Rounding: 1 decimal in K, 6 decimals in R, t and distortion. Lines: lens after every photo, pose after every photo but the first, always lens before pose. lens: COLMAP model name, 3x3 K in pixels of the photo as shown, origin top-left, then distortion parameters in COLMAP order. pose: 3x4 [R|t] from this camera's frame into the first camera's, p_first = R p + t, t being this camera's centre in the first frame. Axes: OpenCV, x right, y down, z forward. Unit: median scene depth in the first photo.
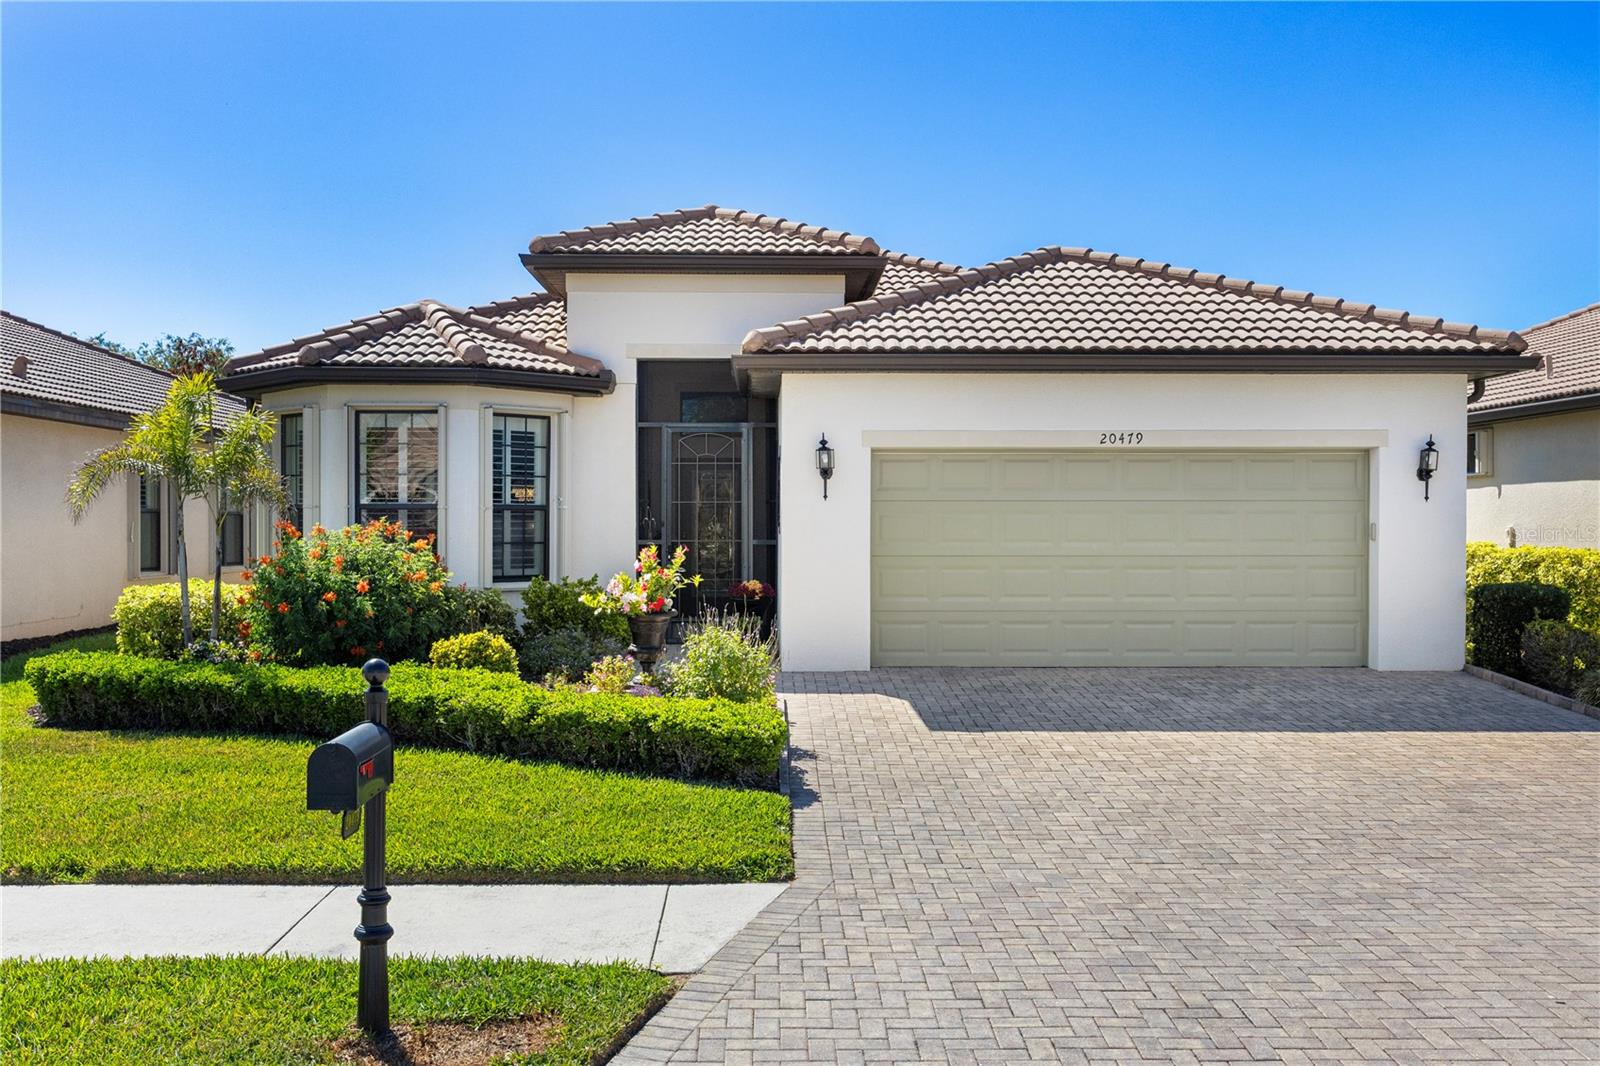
lens RADIAL K [[1555.8, 0, 795.9], [0, 1555.8, 531.7], [0, 0, 1]] dist [-0.018010, 0.000000]
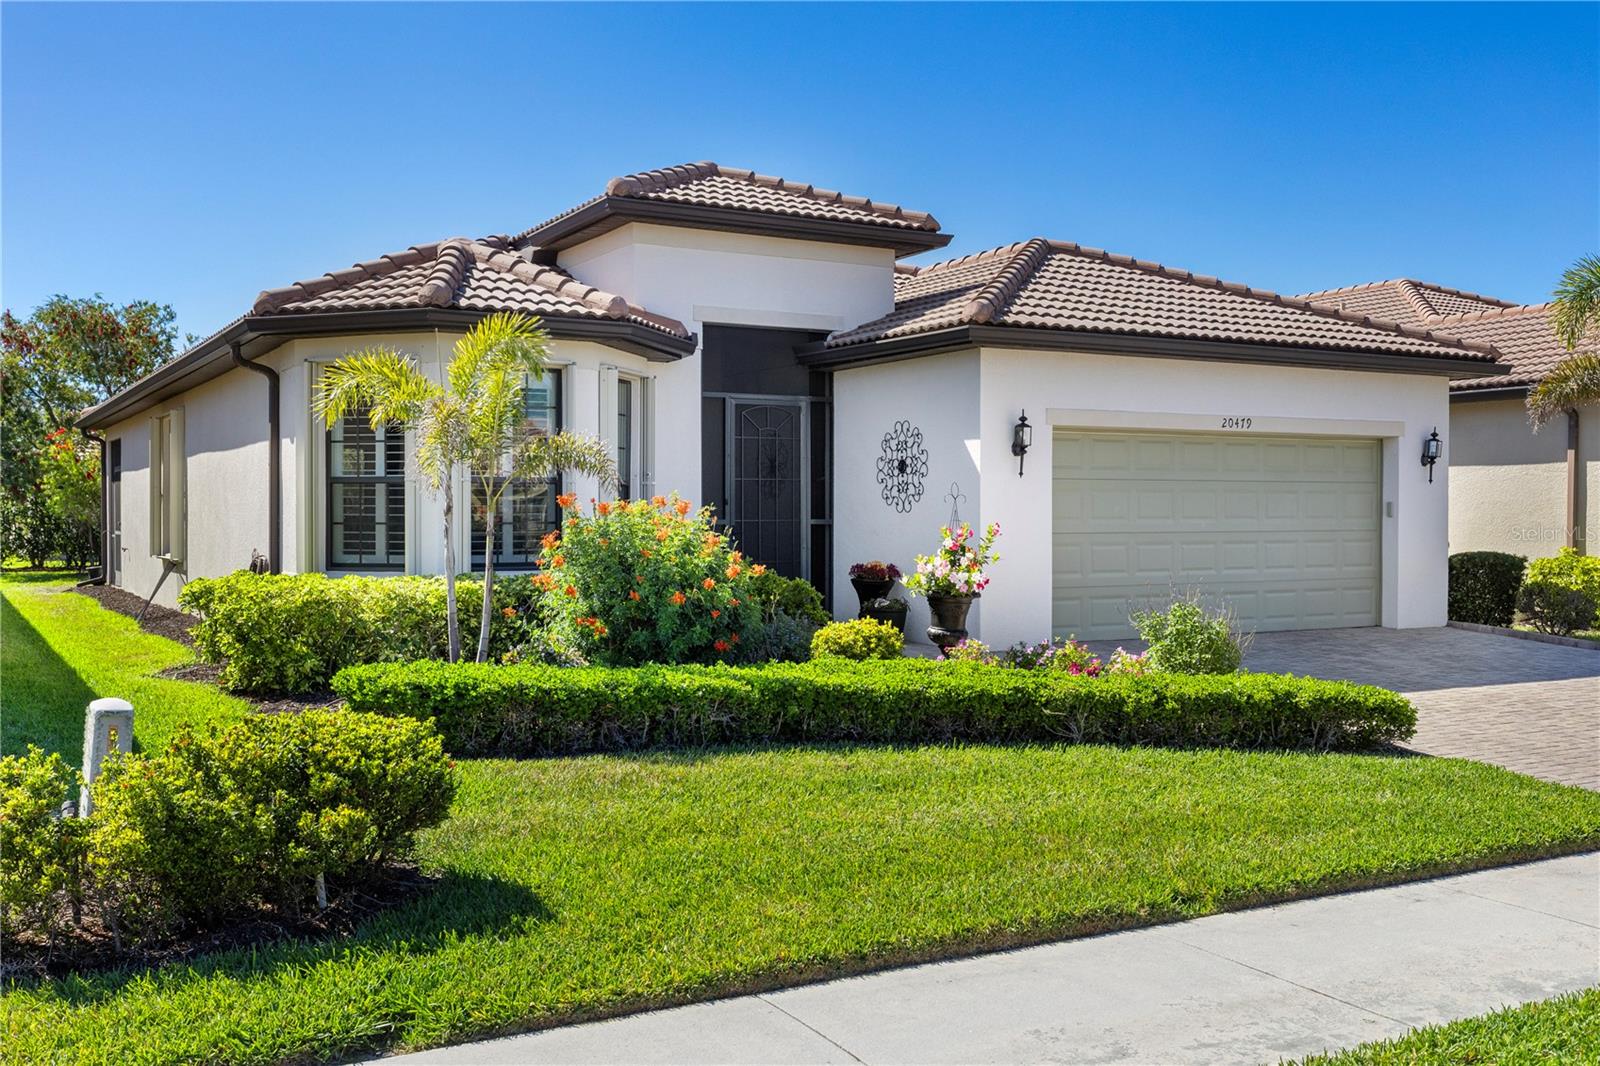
lens RADIAL K [[1555.8, 0, 798.8], [0, 1555.8, 531.3], [0, 0, 1]] dist [-0.018010, 0.000000]
pose [[0.880034, -0.006842, 0.474862, -0.562306], [0.002374, 0.999947, 0.010008, 0.003709], [-0.474905, -0.007680, 0.880004, 0.189183]]
